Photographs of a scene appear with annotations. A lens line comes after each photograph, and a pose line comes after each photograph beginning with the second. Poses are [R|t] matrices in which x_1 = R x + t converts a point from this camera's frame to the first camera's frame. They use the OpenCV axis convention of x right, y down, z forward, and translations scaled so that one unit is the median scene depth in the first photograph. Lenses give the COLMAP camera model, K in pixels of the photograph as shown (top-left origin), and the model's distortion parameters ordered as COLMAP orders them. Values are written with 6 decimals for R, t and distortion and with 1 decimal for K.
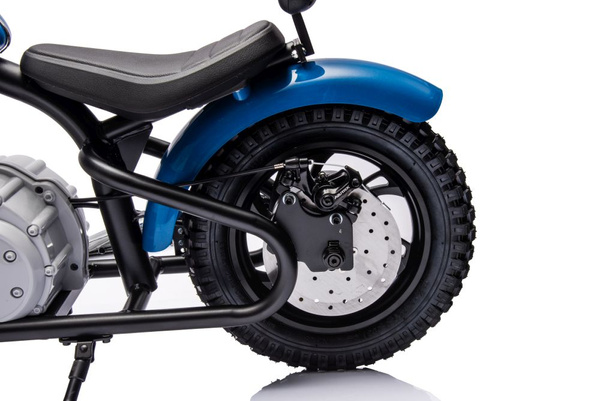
lens RADIAL K [[919.1, 0, 301.7], [0, 919.1, 199.0], [0, 0, 1]] dist [0.194187, 0.000000]
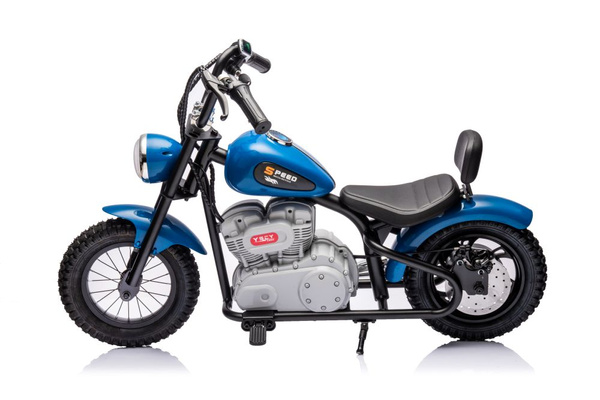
lens RADIAL K [[1087.2, 0, 298.9], [0, 1087.2, 197.3], [0, 0, 1]] dist [0.219010, 0.000000]
pose [[0.997738, 0.029995, -0.060155, -0.228589], [-0.026651, 0.998095, 0.055640, -0.271932], [0.061710, -0.053911, 0.996637, -1.515073]]
